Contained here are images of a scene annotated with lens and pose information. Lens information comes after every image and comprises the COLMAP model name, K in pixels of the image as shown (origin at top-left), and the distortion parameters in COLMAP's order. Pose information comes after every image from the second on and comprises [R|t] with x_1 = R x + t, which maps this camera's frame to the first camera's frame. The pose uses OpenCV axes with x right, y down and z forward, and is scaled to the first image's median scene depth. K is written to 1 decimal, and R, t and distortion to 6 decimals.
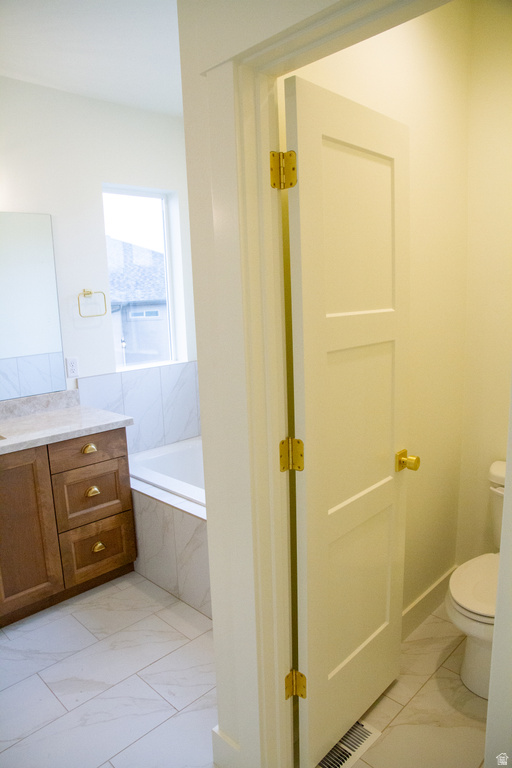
lens RADIAL K [[518.1, 0, 245.0], [0, 518.1, 385.4], [0, 0, 1]] dist [-0.117473, 0.072210]
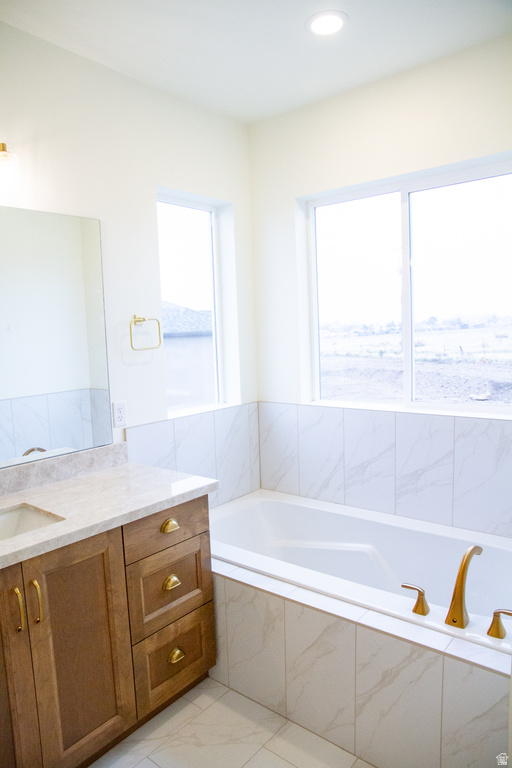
lens RADIAL K [[518.1, 0, 245.0], [0, 518.1, 385.4], [0, 0, 1]] dist [-0.117473, 0.072210]
pose [[0.994700, -0.005553, 0.102666, -0.261960], [0.012537, 0.997640, -0.067502, -0.027019], [-0.102049, 0.068432, 0.992423, 0.228339]]
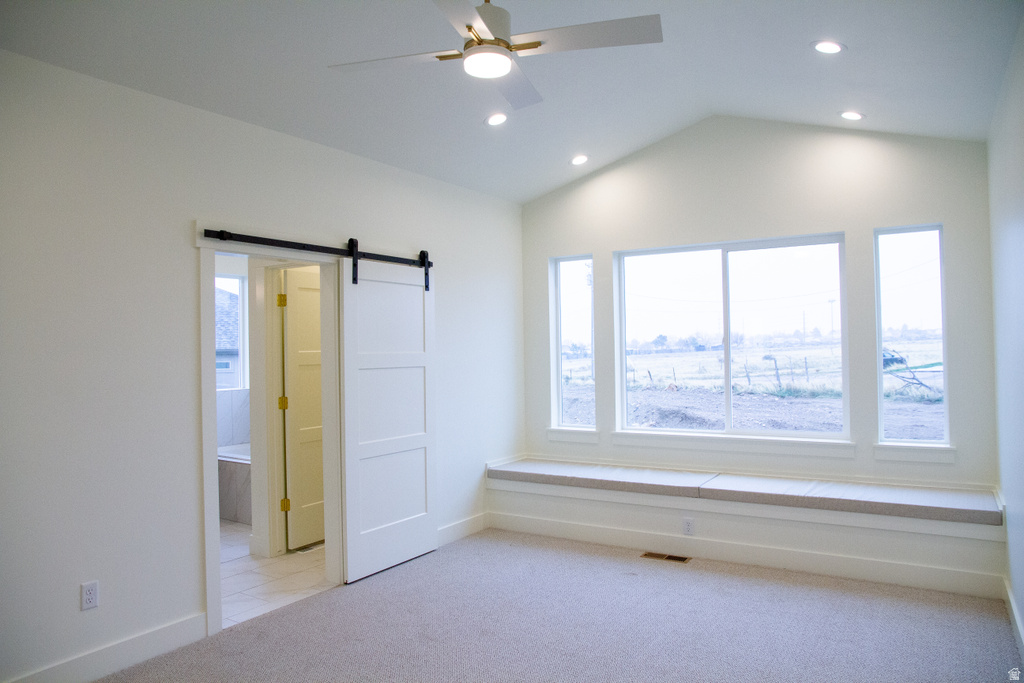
lens RADIAL K [[690.9, 0, 511.0], [0, 690.9, 337.9], [0, 0, 1]] dist [-0.117473, 0.072210]
pose [[0.973482, 0.029124, 0.226902, 0.228428], [0.014381, 0.982110, -0.187758, 0.259405], [-0.228311, 0.186042, 0.955648, -1.446494]]
